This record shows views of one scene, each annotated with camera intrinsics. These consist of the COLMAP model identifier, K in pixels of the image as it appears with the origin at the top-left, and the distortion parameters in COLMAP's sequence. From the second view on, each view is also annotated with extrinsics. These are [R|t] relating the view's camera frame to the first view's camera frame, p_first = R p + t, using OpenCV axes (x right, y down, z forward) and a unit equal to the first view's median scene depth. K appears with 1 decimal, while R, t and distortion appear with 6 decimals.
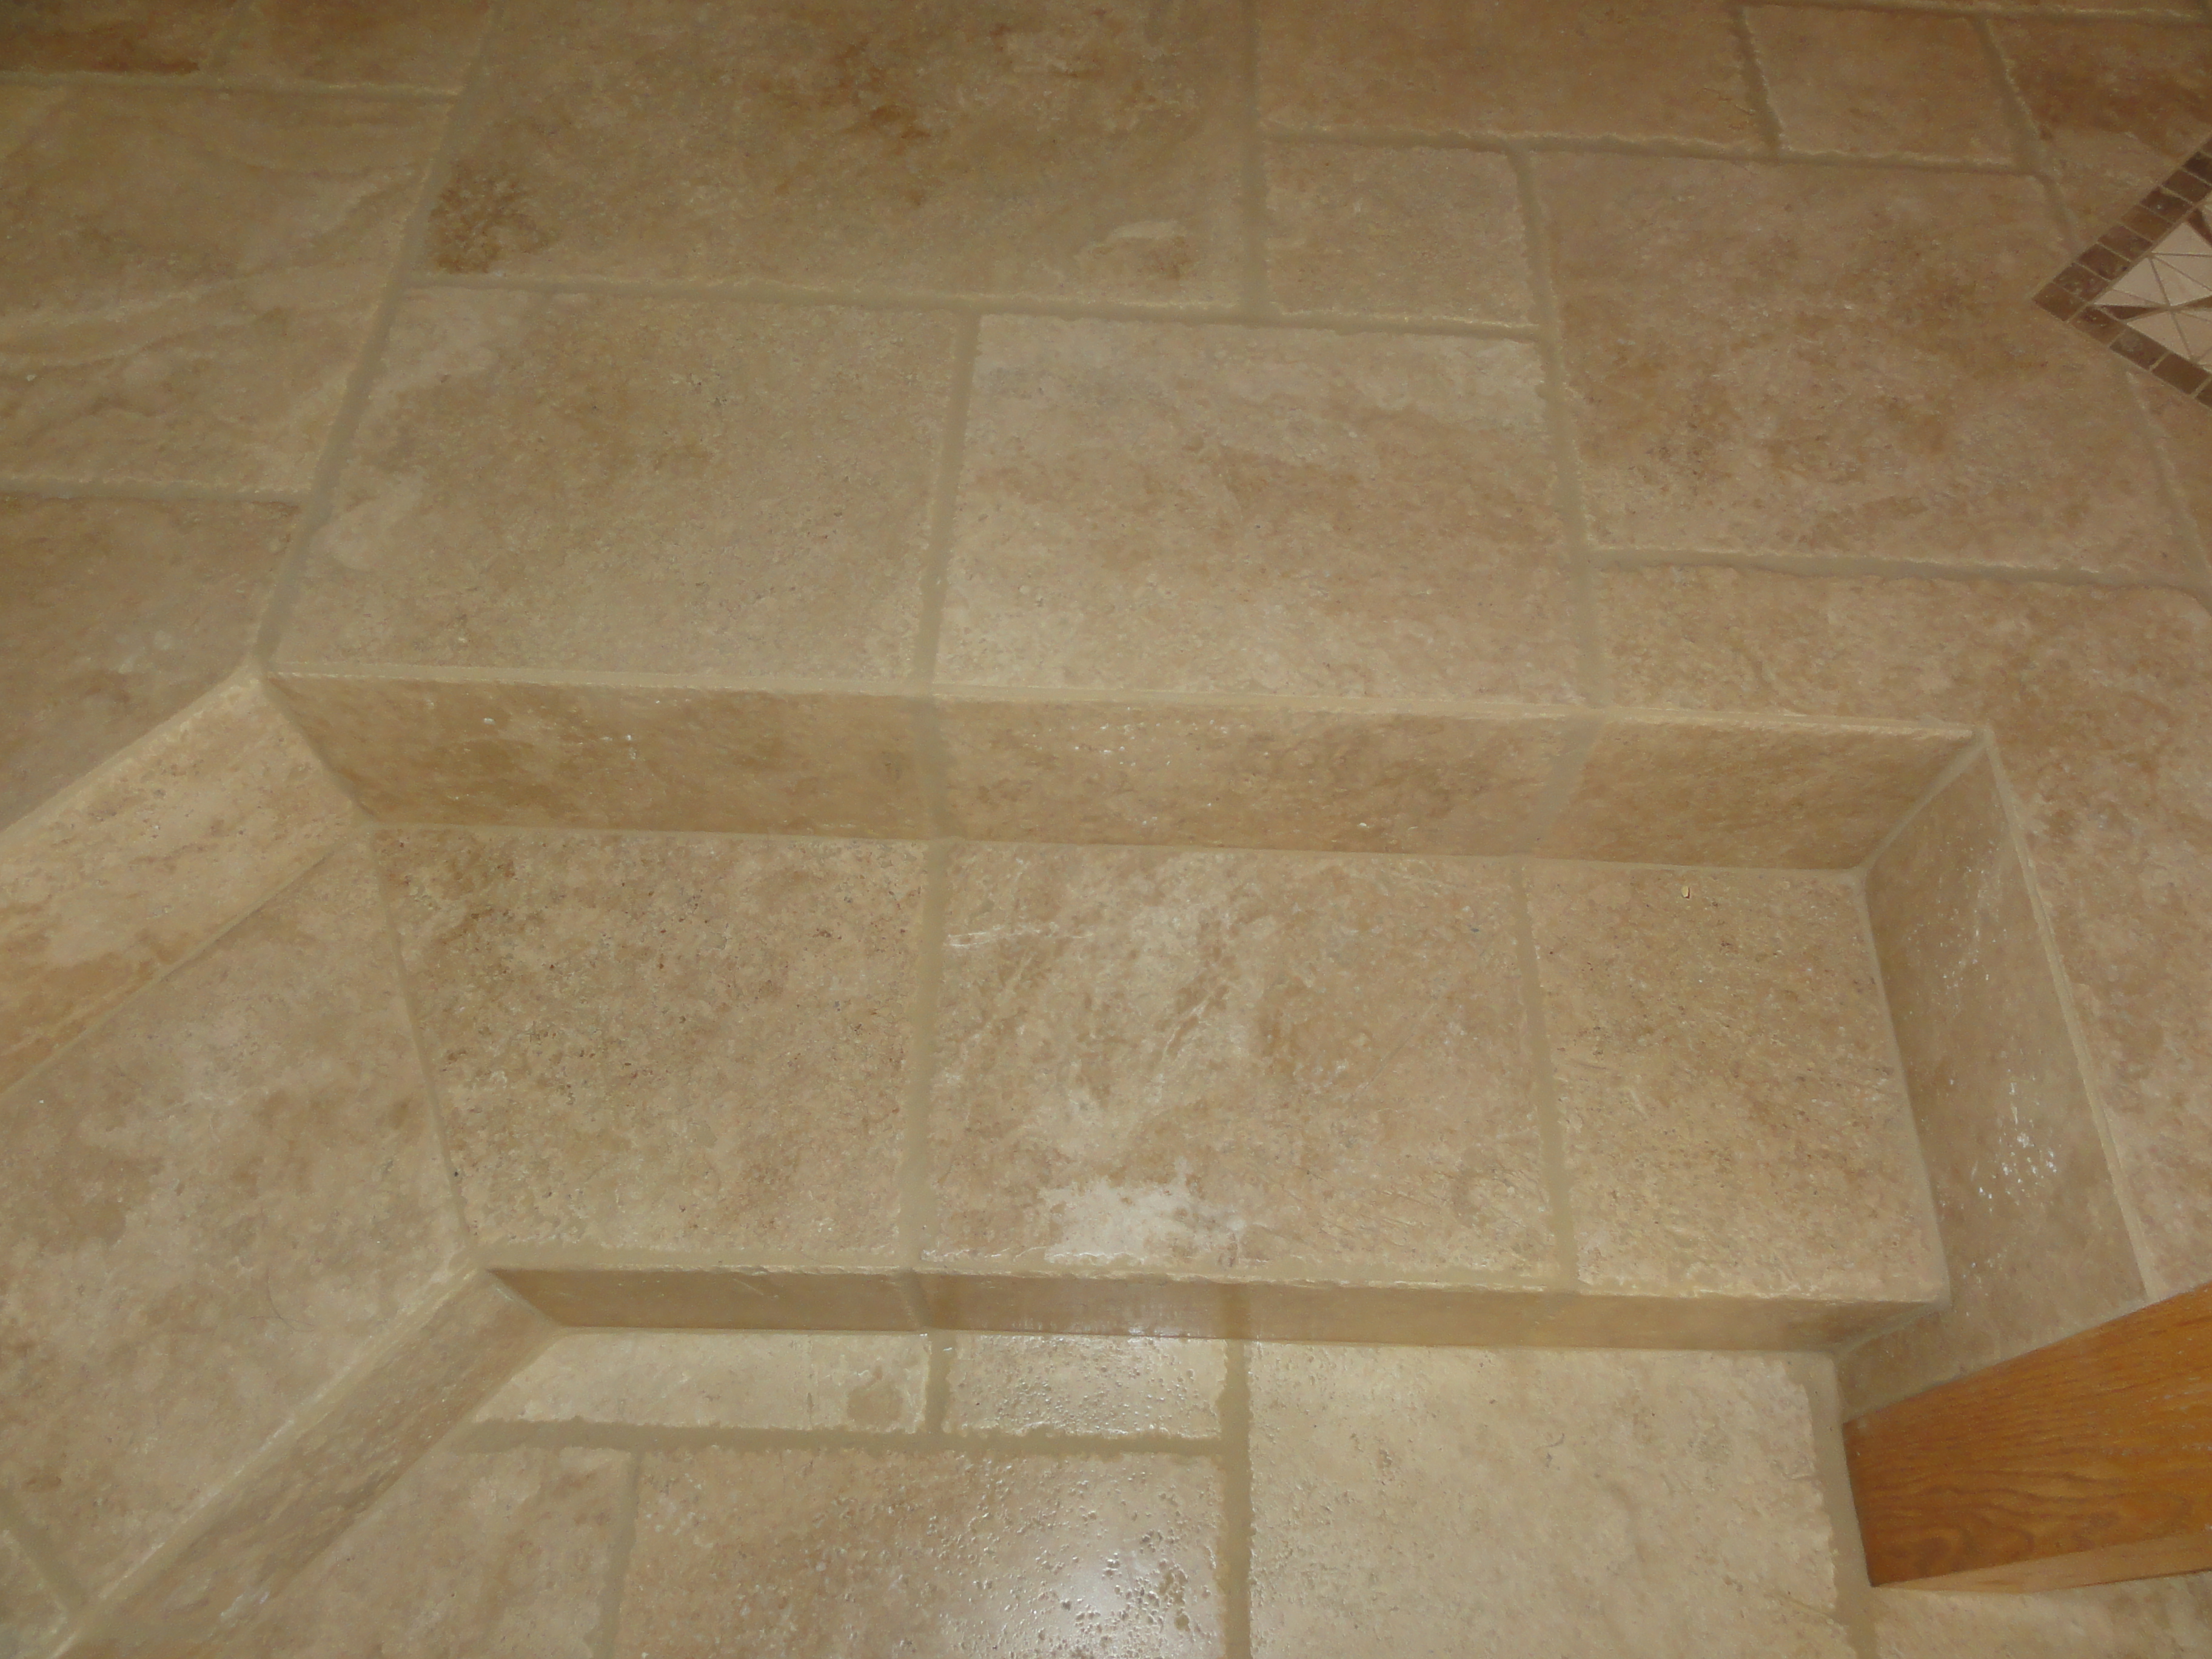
lens RADIAL K [[1563.2, 0, 1108.8], [0, 1563.2, 832.0], [0, 0, 1]] dist [-0.013580, 0.014073]
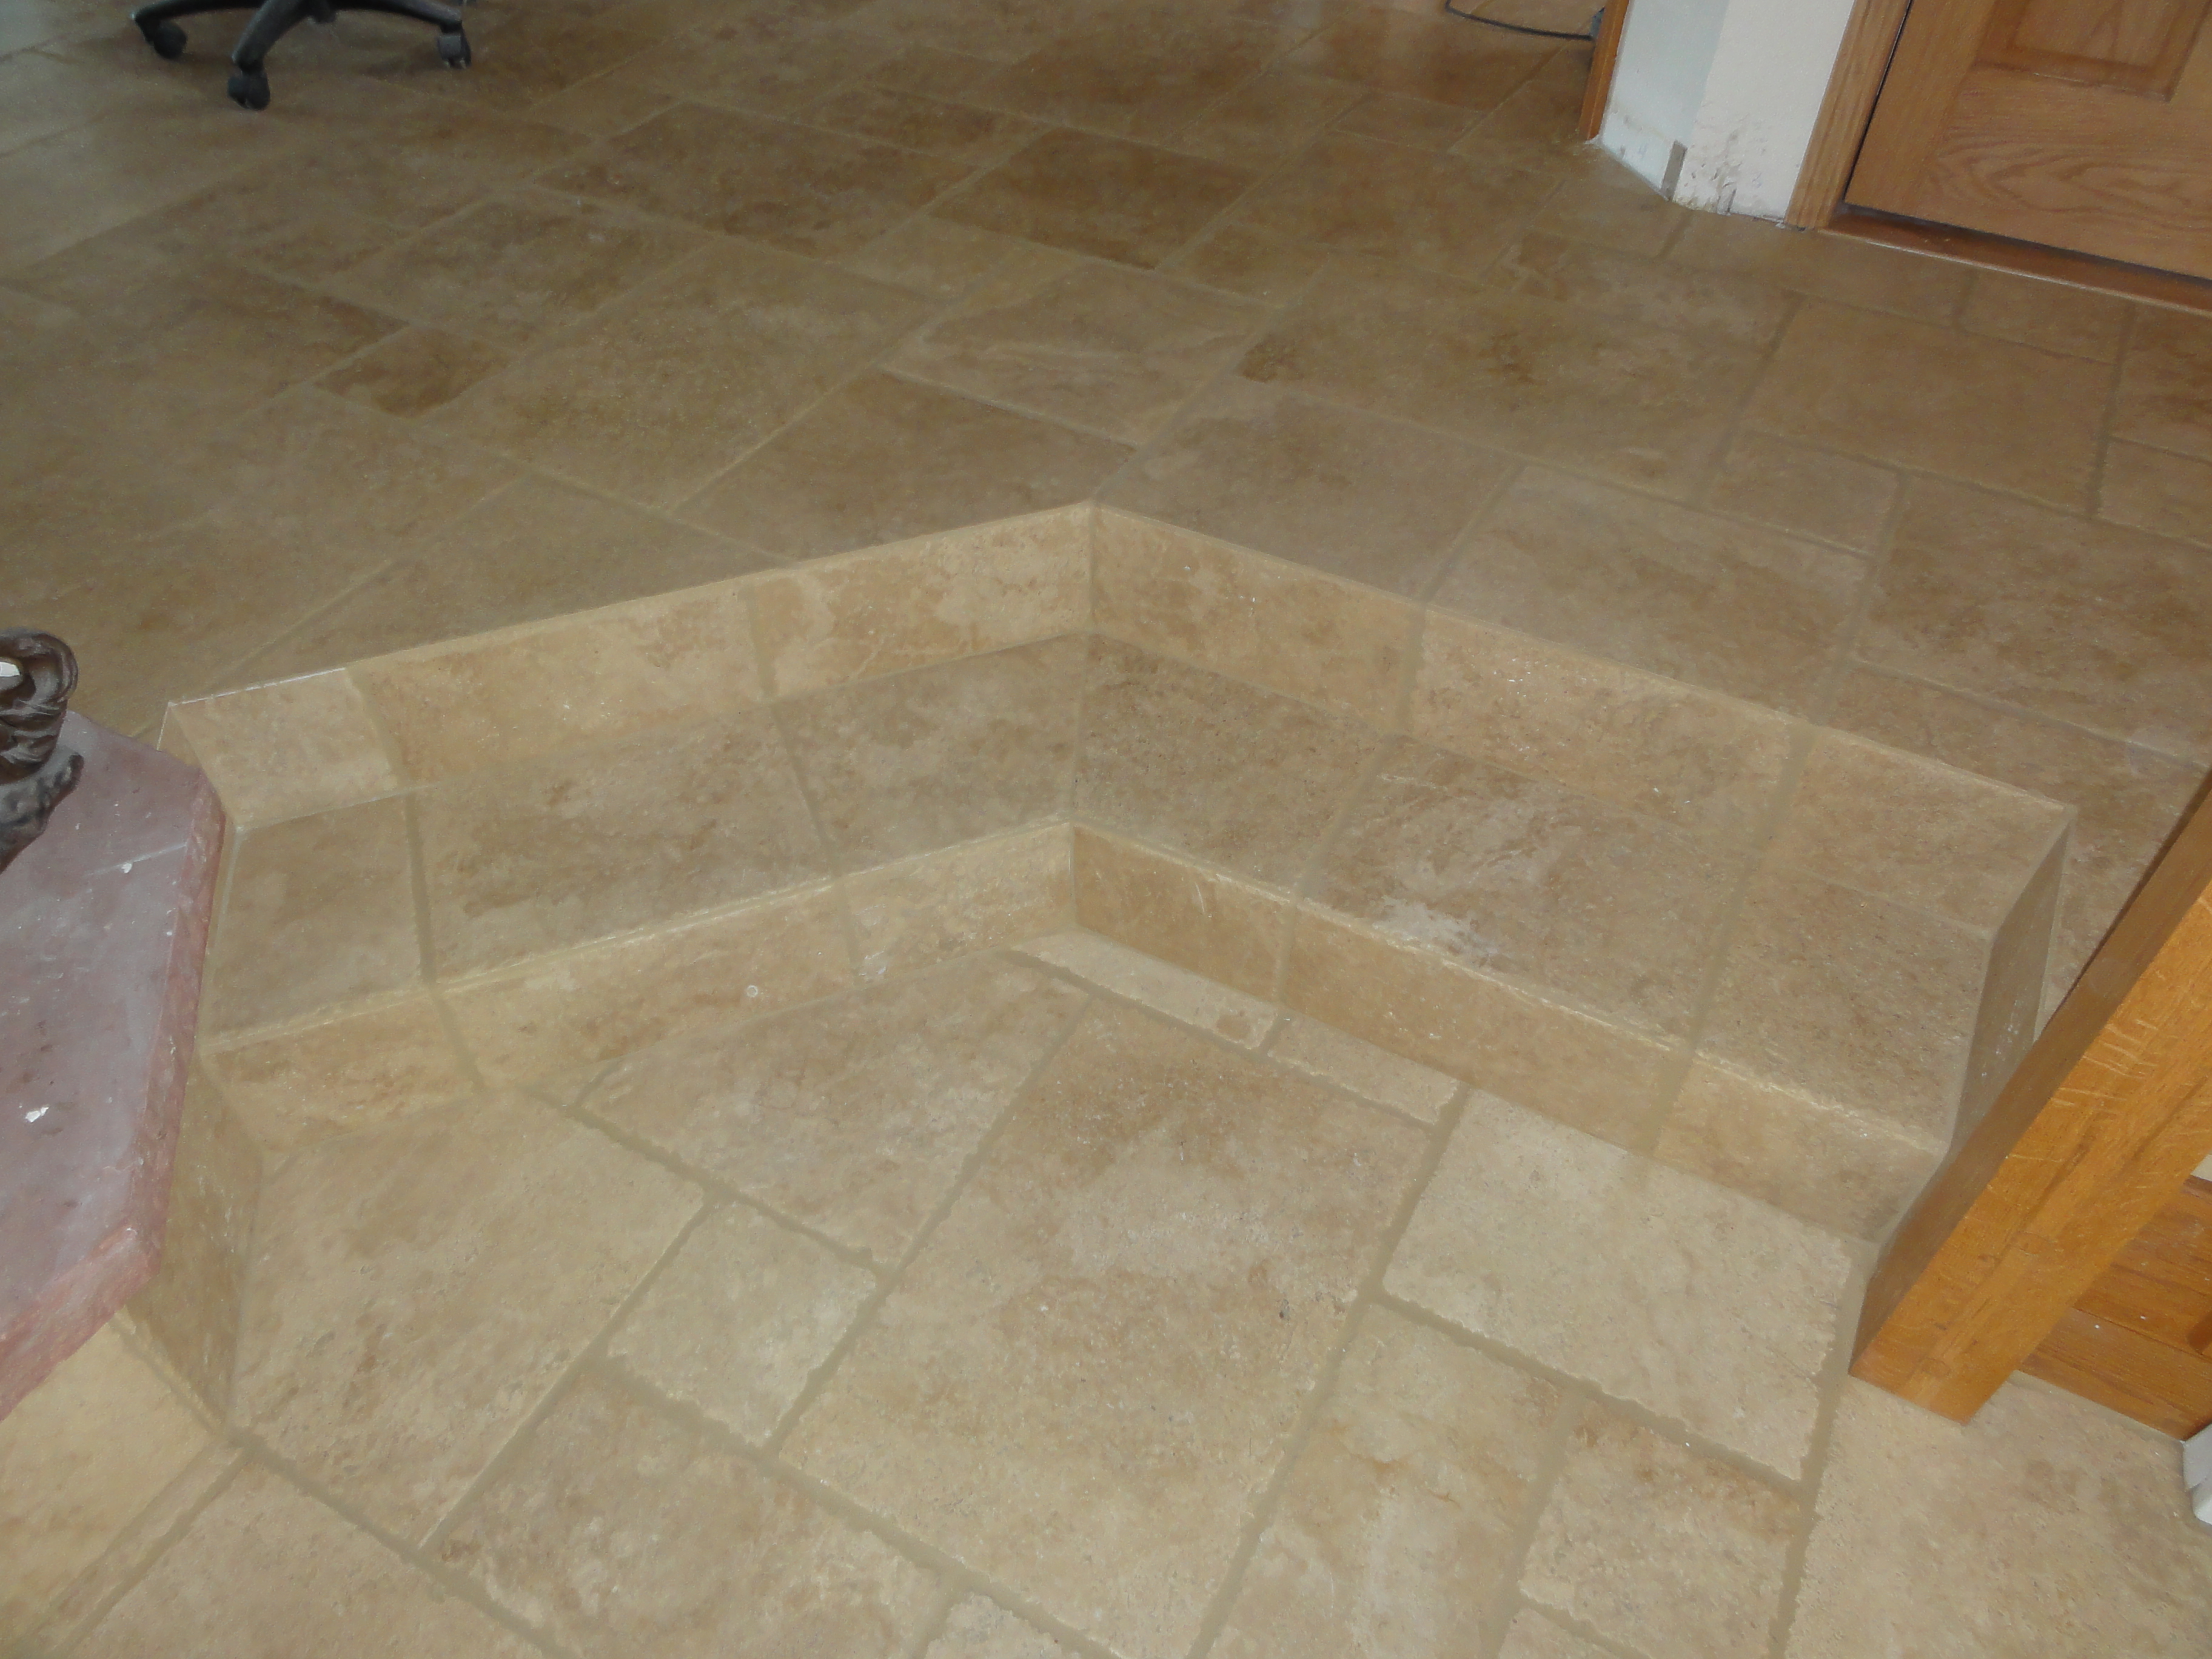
lens RADIAL K [[1563.2, 0, 1103.4], [0, 1563.2, 828.6], [0, 0, 1]] dist [-0.013580, 0.014073]
pose [[0.889571, 0.308595, -0.336799, 0.215883], [-0.387742, 0.899902, -0.199583, 0.579293], [0.241496, 0.308134, 0.920181, -0.588100]]
